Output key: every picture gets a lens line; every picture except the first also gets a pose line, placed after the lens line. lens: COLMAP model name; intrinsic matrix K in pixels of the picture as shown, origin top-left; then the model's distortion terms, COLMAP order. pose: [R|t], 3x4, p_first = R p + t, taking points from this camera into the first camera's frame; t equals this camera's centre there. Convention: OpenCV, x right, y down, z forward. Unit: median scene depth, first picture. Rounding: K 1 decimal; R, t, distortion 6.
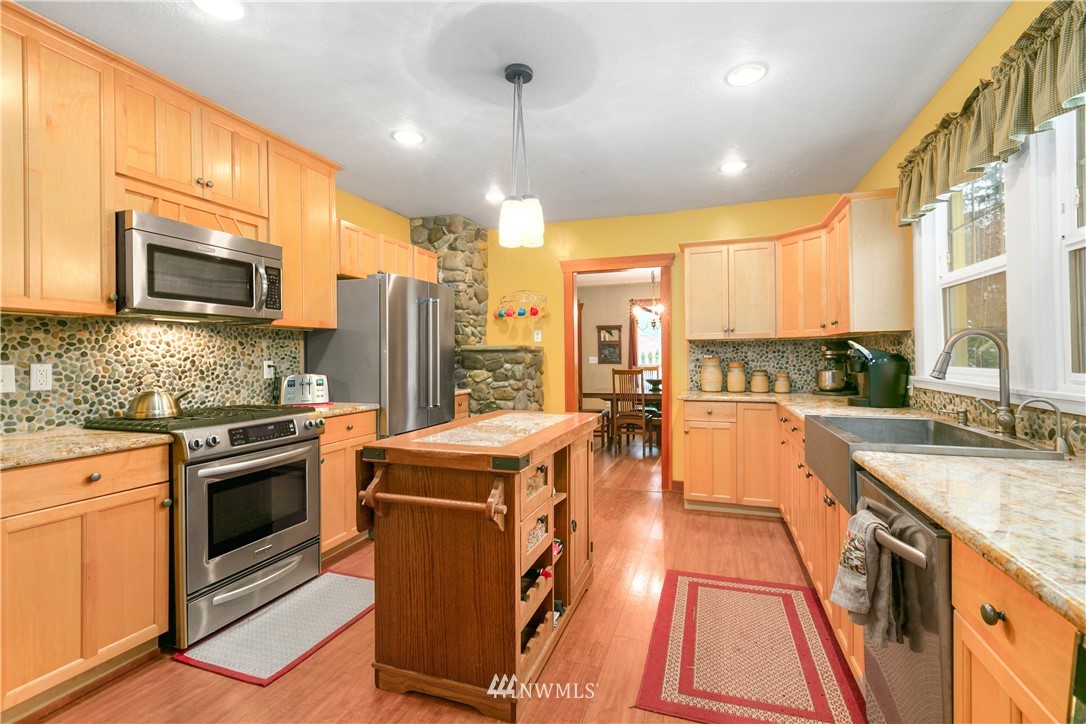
lens RADIAL K [[494.5, 0, 542.0], [0, 494.5, 355.9], [0, 0, 1]] dist [-0.000231, -0.000075]
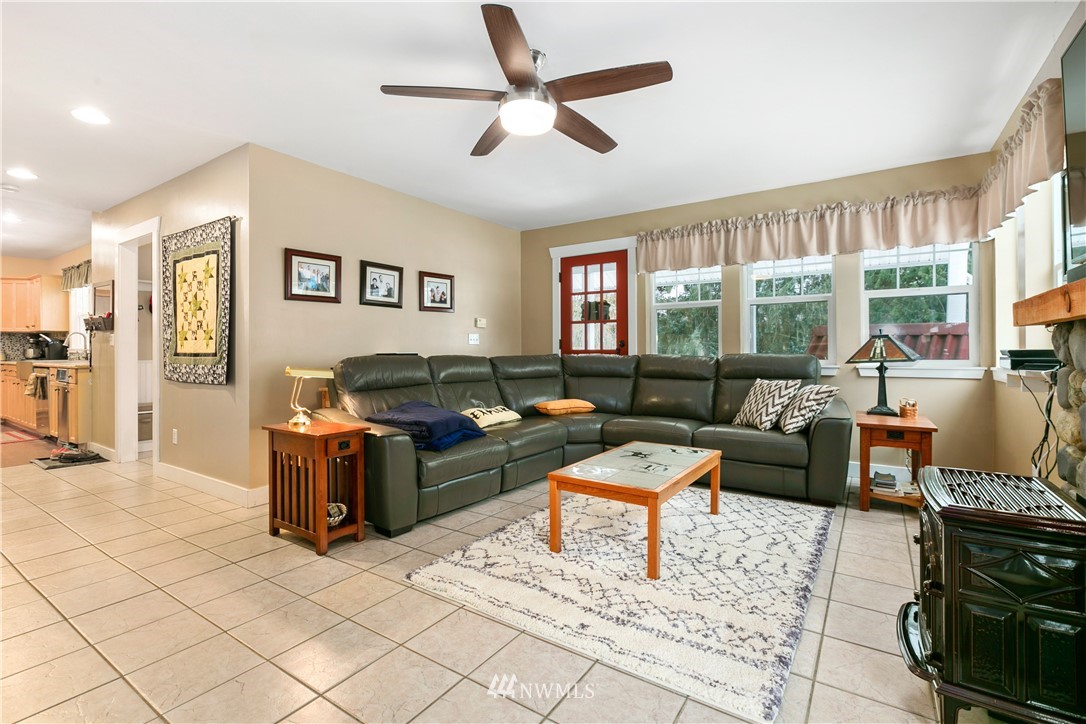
lens RADIAL K [[494.5, 0, 542.0], [0, 494.5, 355.9], [0, 0, 1]] dist [-0.000231, -0.000075]
pose [[0.261778, 0.002857, 0.965124, -1.007672], [-0.003402, 0.999992, -0.002038, 0.068074], [-0.965122, -0.002750, 0.261786, -1.885737]]
